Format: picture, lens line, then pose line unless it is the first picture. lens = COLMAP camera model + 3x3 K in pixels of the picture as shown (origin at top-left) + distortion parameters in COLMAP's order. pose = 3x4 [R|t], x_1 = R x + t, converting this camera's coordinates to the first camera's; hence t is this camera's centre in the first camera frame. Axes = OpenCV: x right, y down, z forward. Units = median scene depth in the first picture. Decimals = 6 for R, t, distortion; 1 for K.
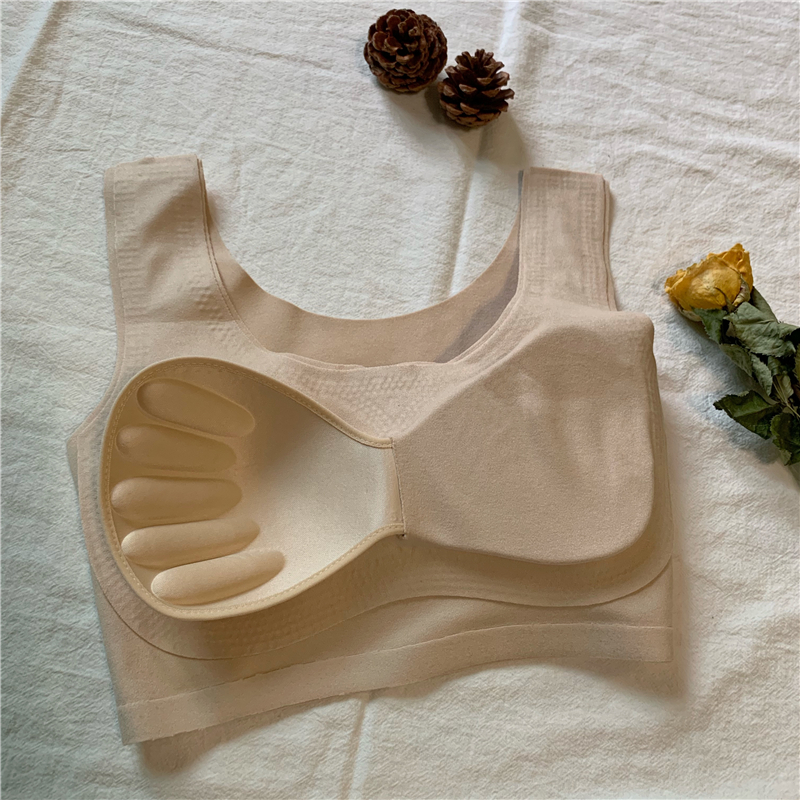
lens RADIAL K [[812.7, 0, 386.5], [0, 812.7, 362.2], [0, 0, 1]] dist [0.023250, 0.000000]
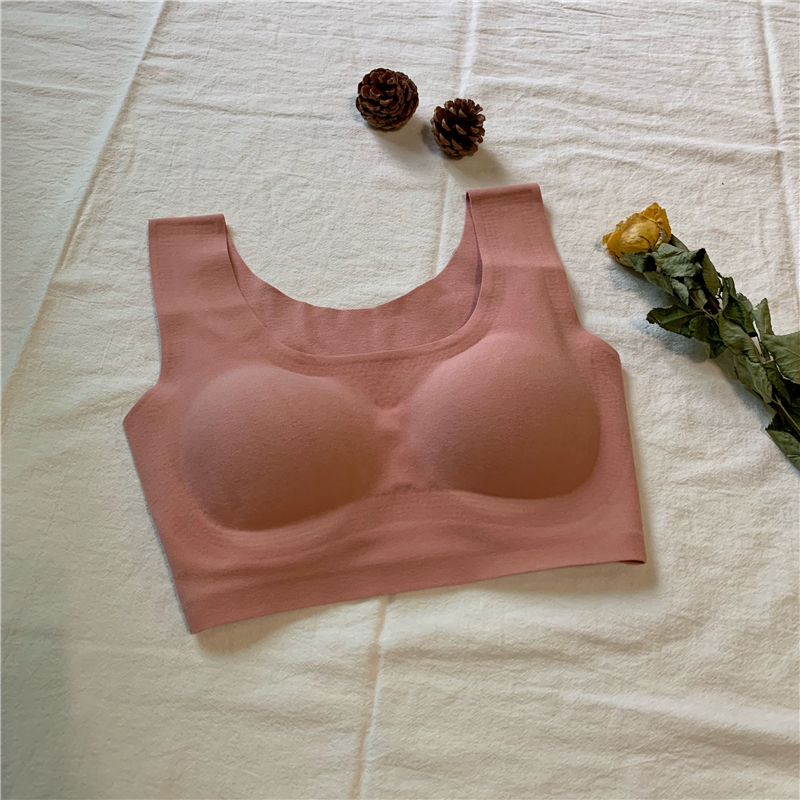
lens RADIAL K [[850.2, 0, 404.5], [0, 850.2, 406.1], [0, 0, 1]] dist [0.021999, 0.000000]
pose [[0.993819, -0.104571, -0.037271, 0.050376], [0.098398, 0.985195, -0.140386, 0.303367], [0.051399, 0.135851, 0.989395, -0.295258]]
